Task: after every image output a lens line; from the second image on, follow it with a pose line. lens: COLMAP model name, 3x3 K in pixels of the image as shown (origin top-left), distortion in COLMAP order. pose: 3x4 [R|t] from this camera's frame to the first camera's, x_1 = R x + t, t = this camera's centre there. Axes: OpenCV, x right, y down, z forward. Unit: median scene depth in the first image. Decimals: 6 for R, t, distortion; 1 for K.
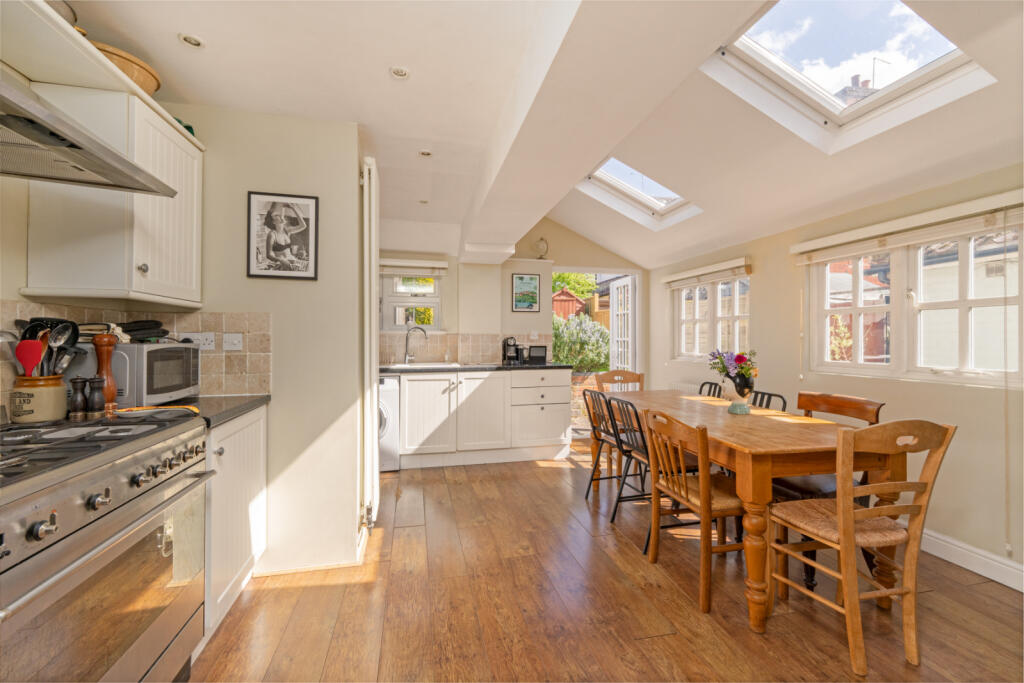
lens RADIAL K [[443.7, 0, 515.3], [0, 443.7, 340.8], [0, 0, 1]] dist [-0.002761, -0.000296]
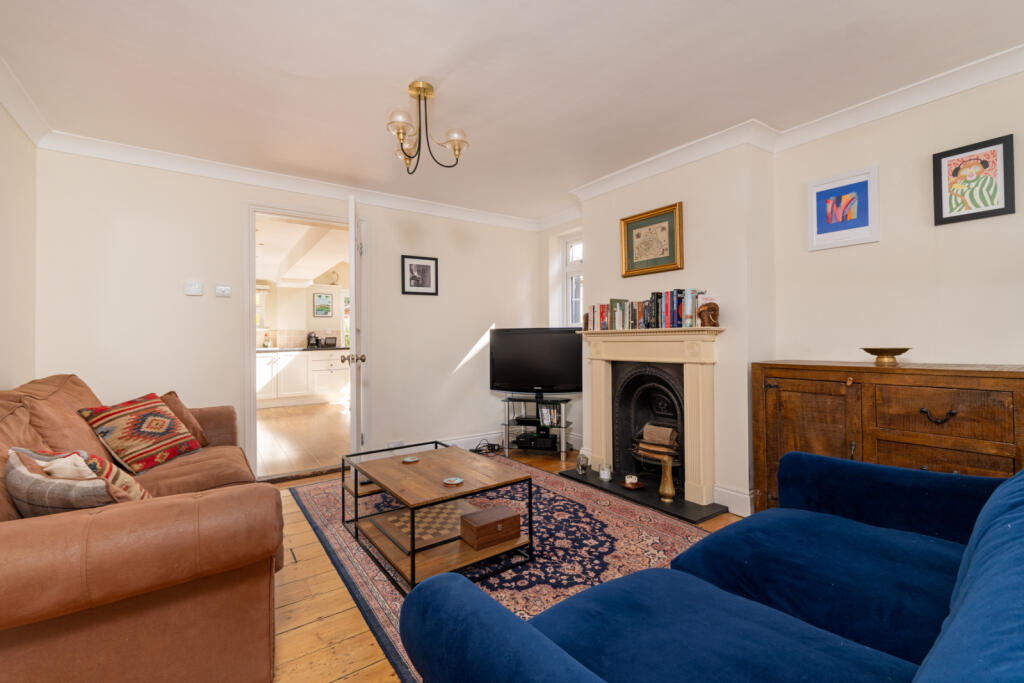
lens RADIAL K [[443.7, 0, 517.7], [0, 443.7, 337.7], [0, 0, 1]] dist [-0.002761, -0.000296]
pose [[0.926471, -0.008463, 0.376271, 0.087901], [0.009848, 0.999950, -0.001758, 0.026744], [-0.376237, 0.005334, 0.926508, -0.956976]]
